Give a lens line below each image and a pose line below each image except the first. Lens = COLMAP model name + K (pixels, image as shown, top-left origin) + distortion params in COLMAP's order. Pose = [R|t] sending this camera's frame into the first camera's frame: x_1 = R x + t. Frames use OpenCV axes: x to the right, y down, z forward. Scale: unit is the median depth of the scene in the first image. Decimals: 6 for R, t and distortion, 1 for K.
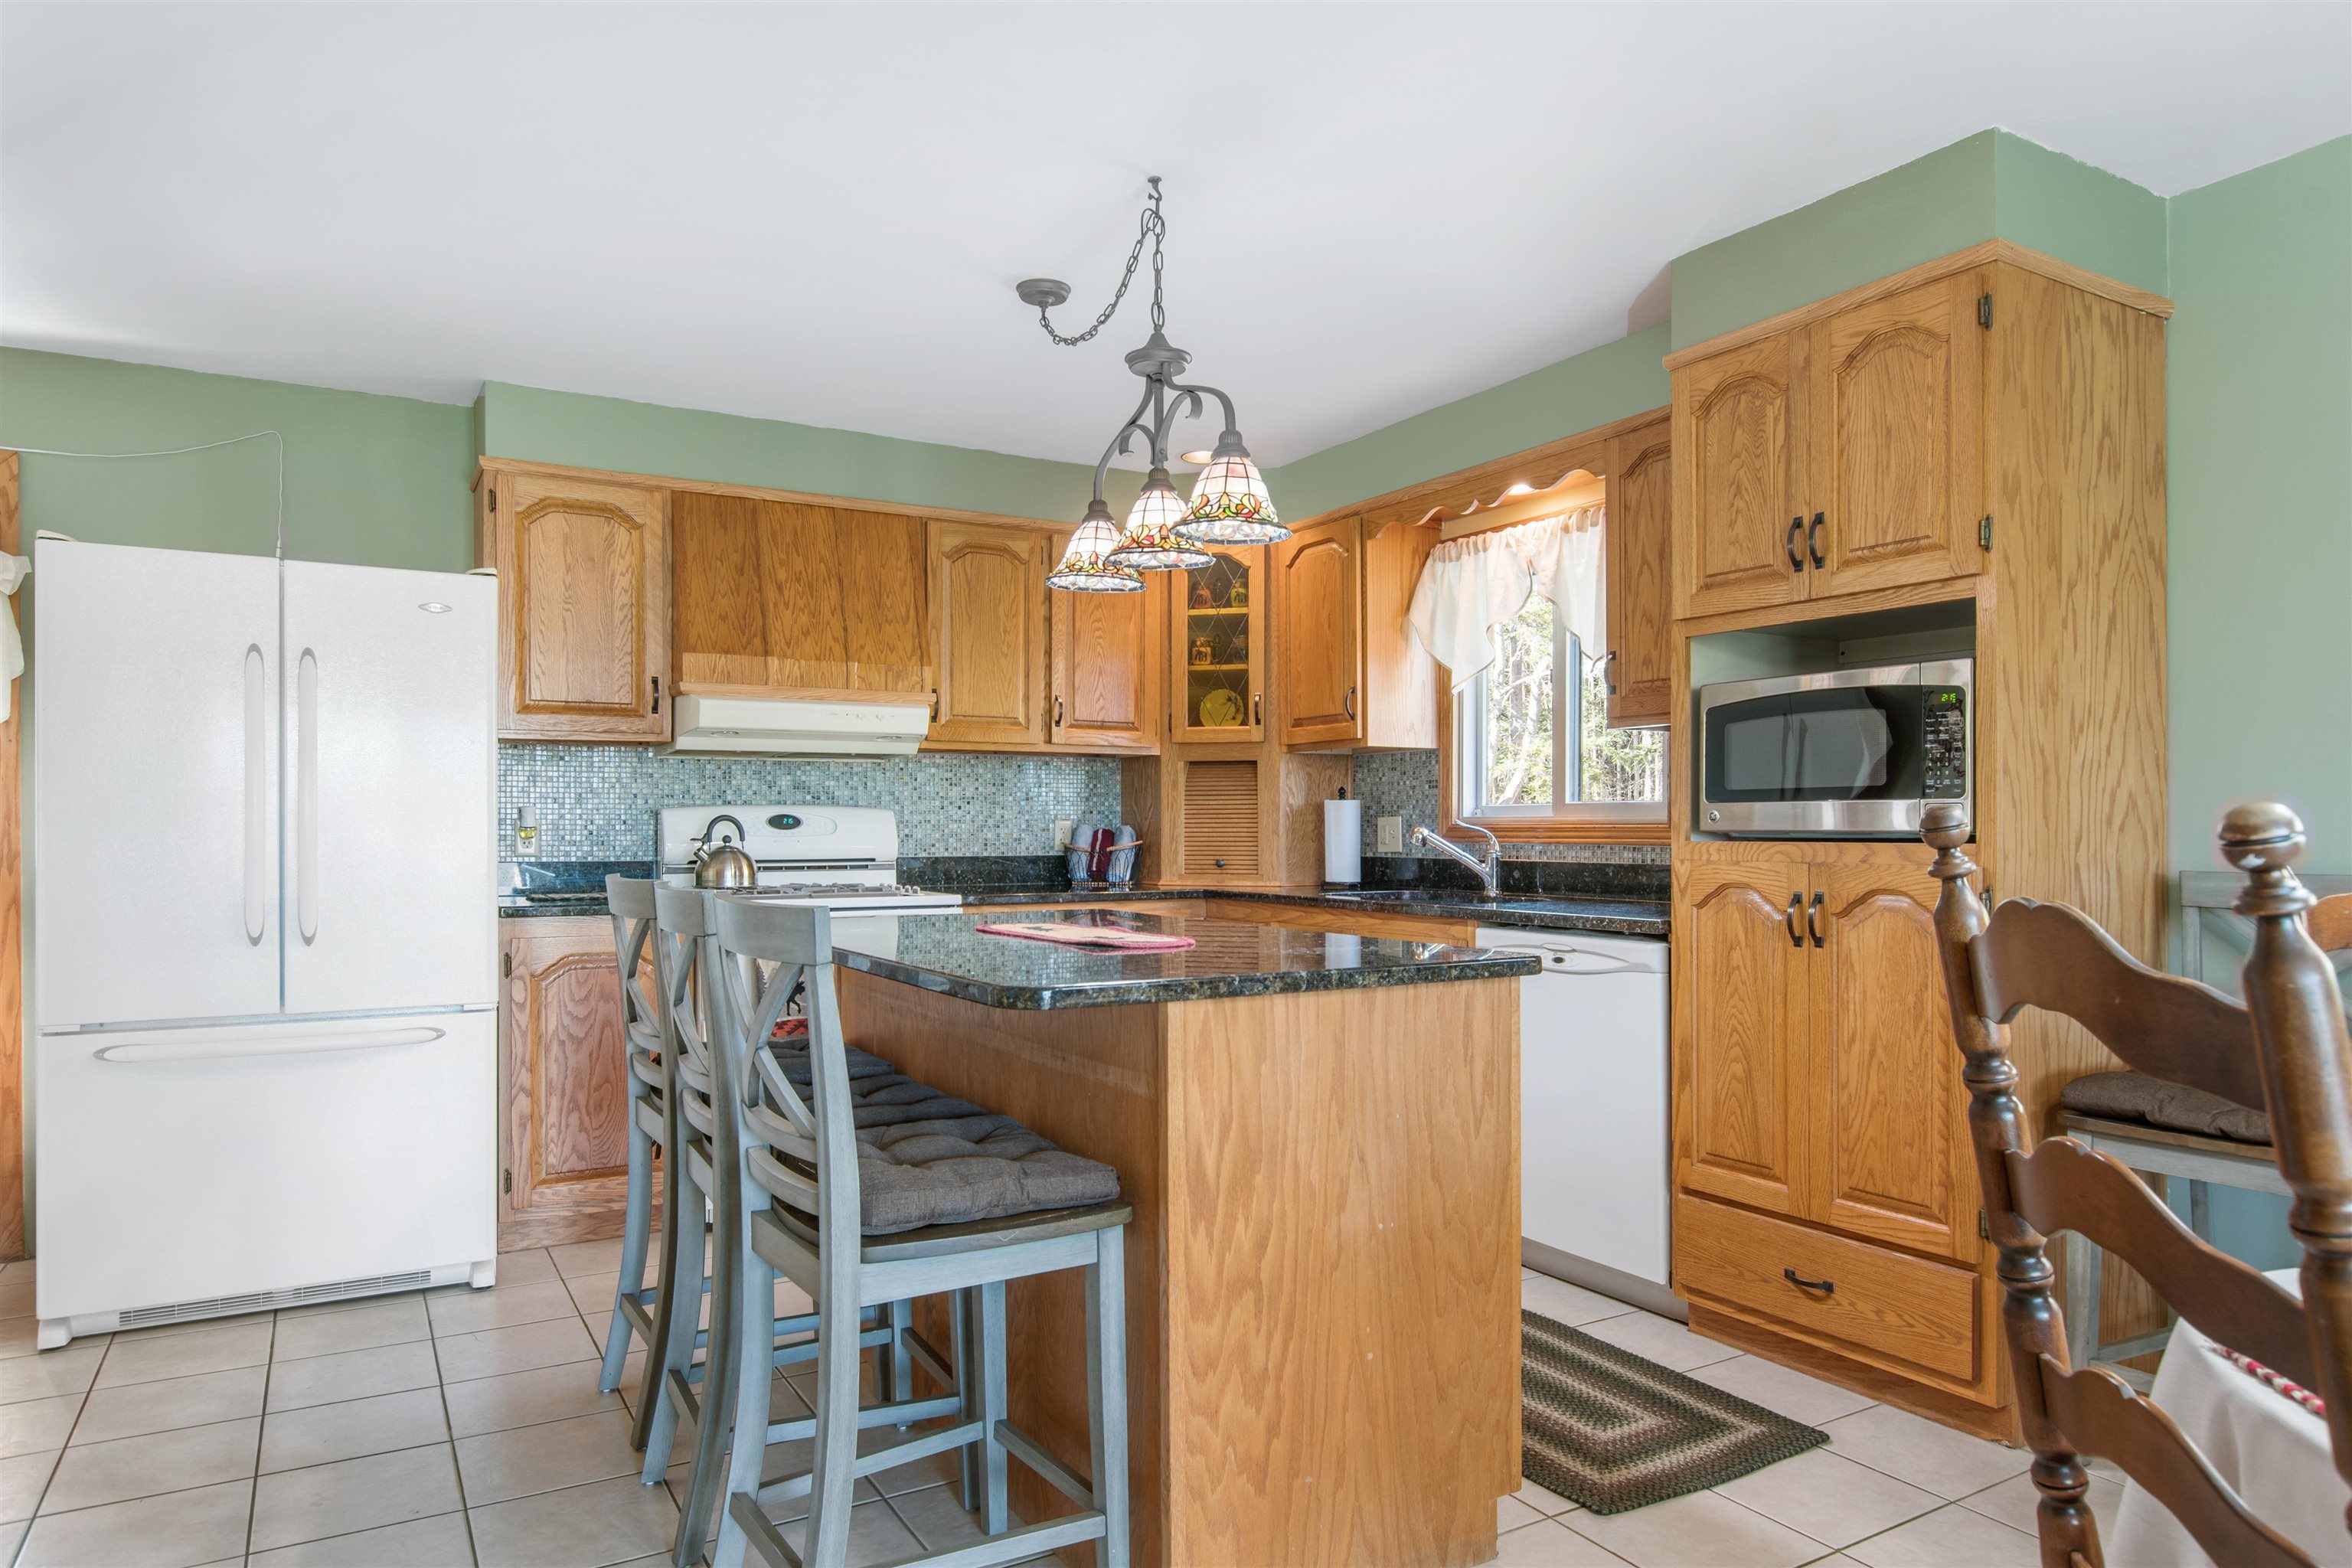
lens RADIAL K [[1414.7, 0, 1137.3], [0, 1414.7, 831.1], [0, 0, 1]] dist [-0.000646, 0.006361]
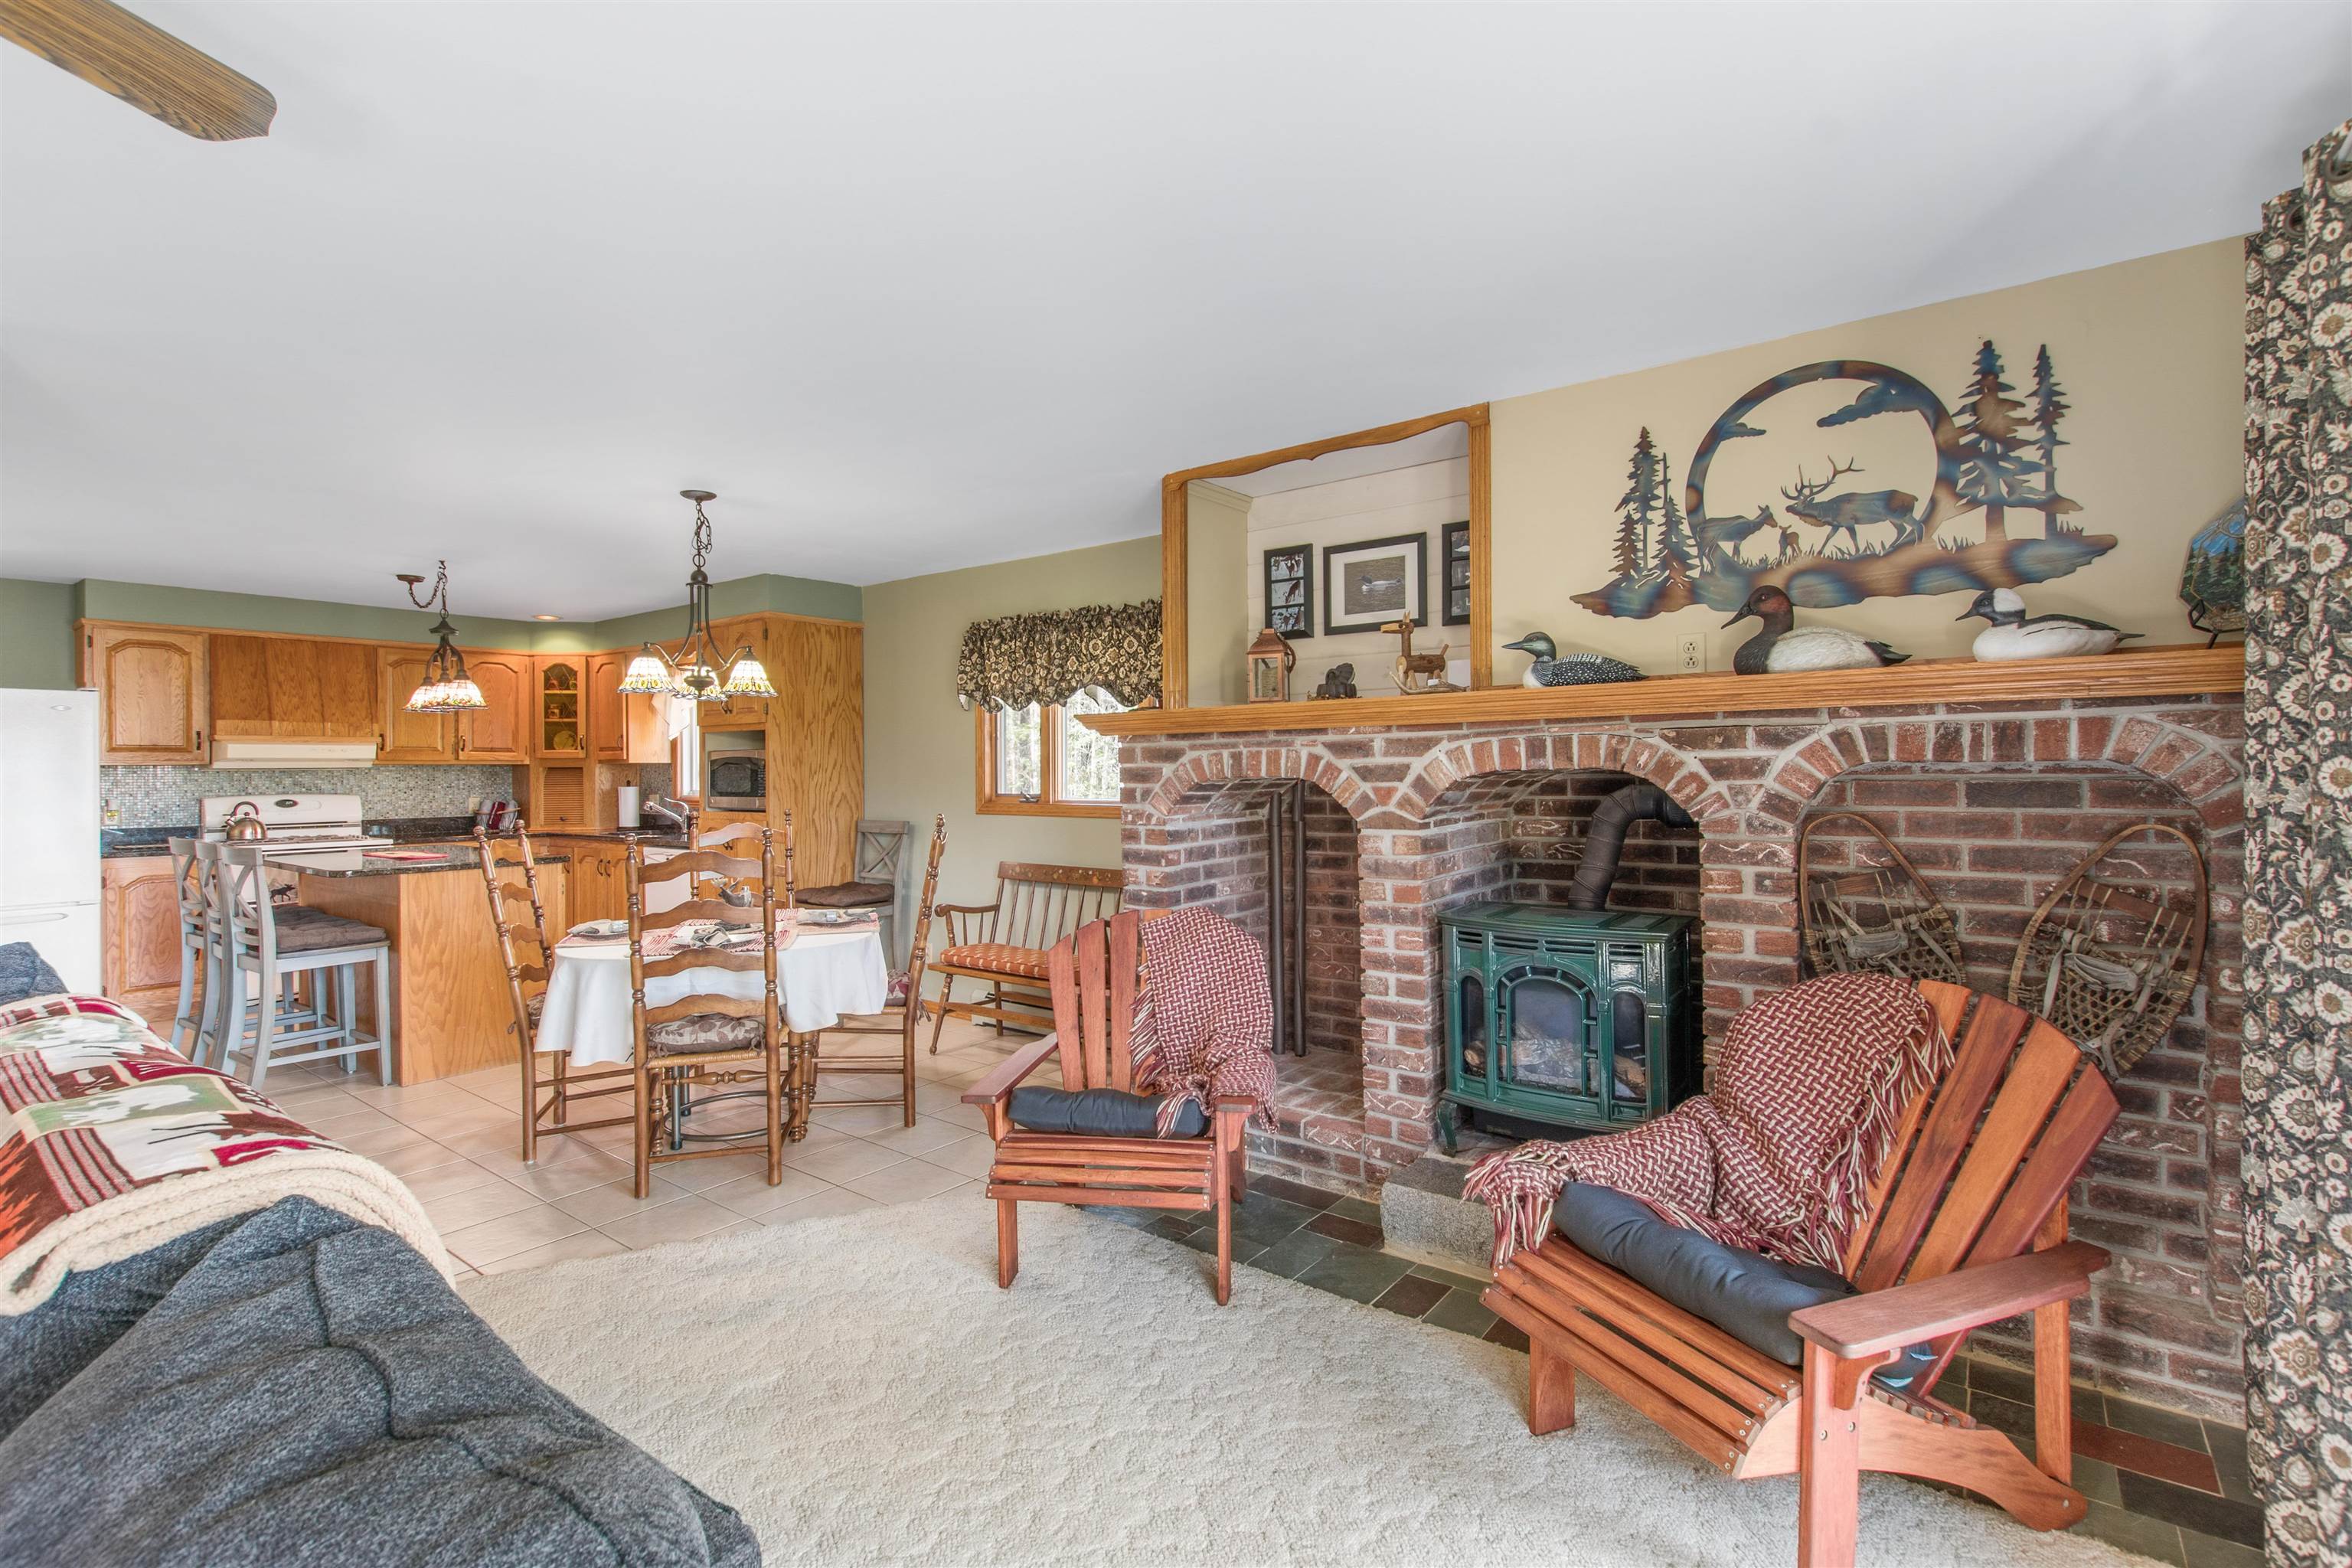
lens RADIAL K [[1057.7, 0, 1151.9], [0, 1057.7, 770.3], [0, 0, 1]] dist [0.006171, -0.002647]
pose [[0.921875, -0.005705, 0.387447, 0.330358], [0.007686, 0.999964, -0.003563, -0.045617], [-0.387412, 0.006263, 0.921885, -0.932314]]
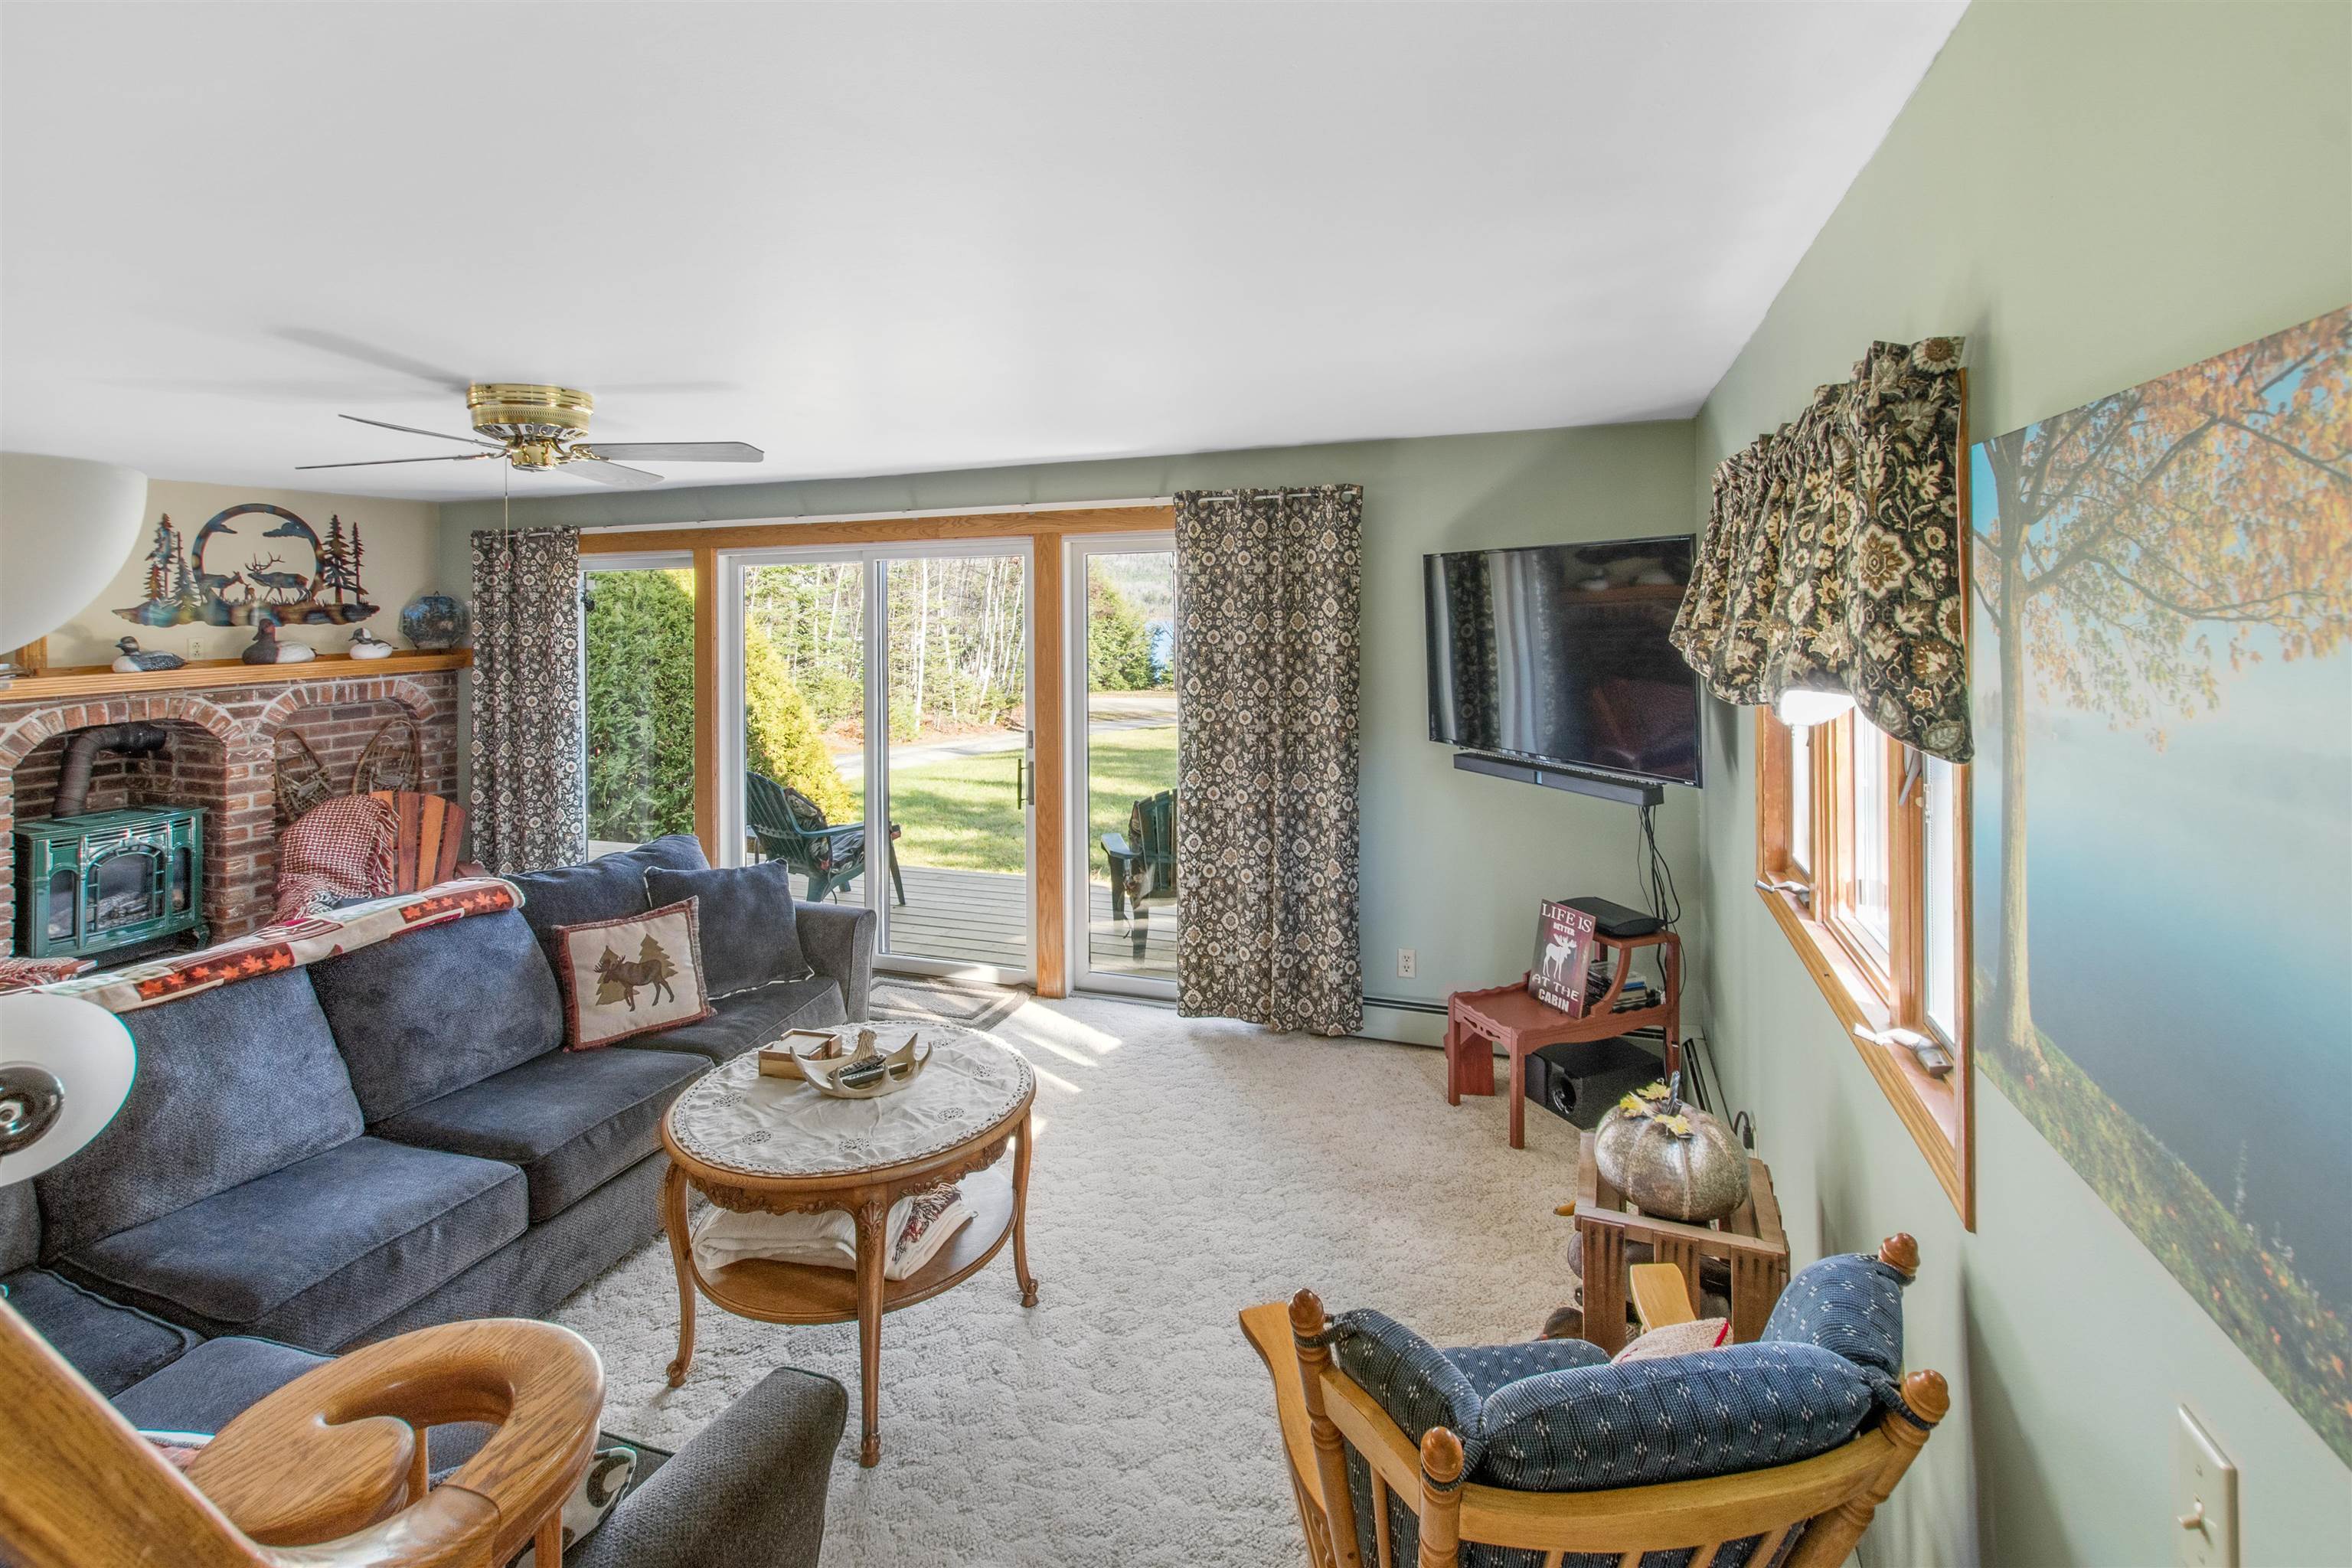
lens RADIAL K [[1057.7, 0, 1164.5], [0, 1057.7, 596.1], [0, 0, 1]] dist [0.006171, -0.002647]
pose [[-0.645778, 0.019976, 0.763264, -0.841837], [0.018493, 0.999774, -0.010520, -0.159147], [-0.763302, 0.007321, -0.646001, -0.449618]]
